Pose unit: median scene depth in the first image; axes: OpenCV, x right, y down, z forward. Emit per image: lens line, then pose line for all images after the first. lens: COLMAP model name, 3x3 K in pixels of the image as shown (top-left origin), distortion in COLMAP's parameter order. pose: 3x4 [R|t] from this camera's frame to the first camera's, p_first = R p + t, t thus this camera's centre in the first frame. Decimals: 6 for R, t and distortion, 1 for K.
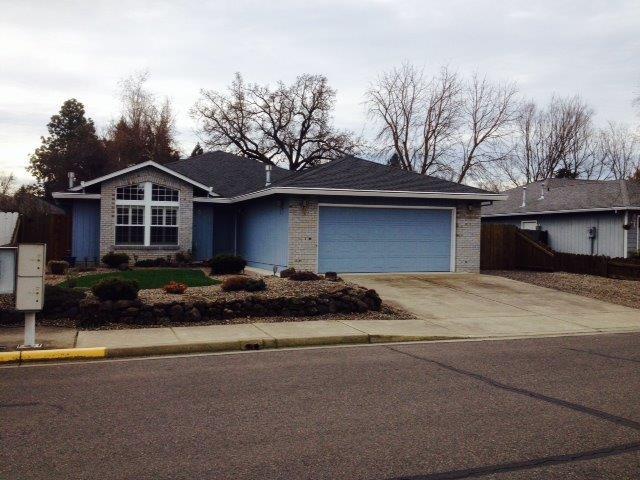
lens RADIAL K [[603.1, 0, 331.4], [0, 603.1, 241.6], [0, 0, 1]] dist [0.217874, -0.489882]
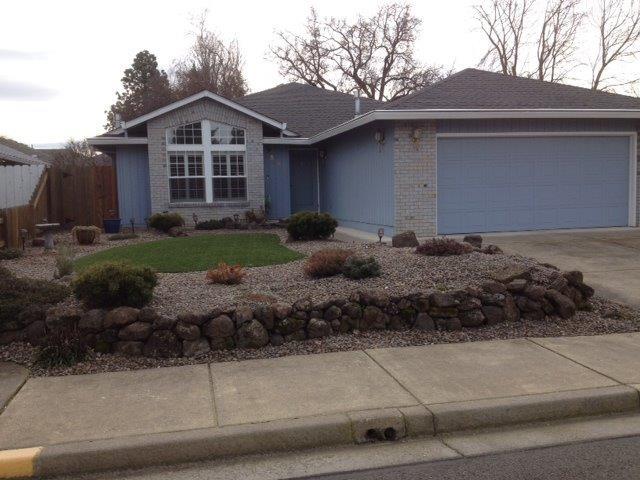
lens RADIAL K [[603.1, 0, 331.4], [0, 603.1, 241.6], [0, 0, 1]] dist [0.217874, -0.489882]
pose [[0.991130, -0.022866, -0.130913, -0.042671], [0.033199, 0.996455, 0.077301, 0.001592], [0.128681, -0.080962, 0.988376, 0.237589]]
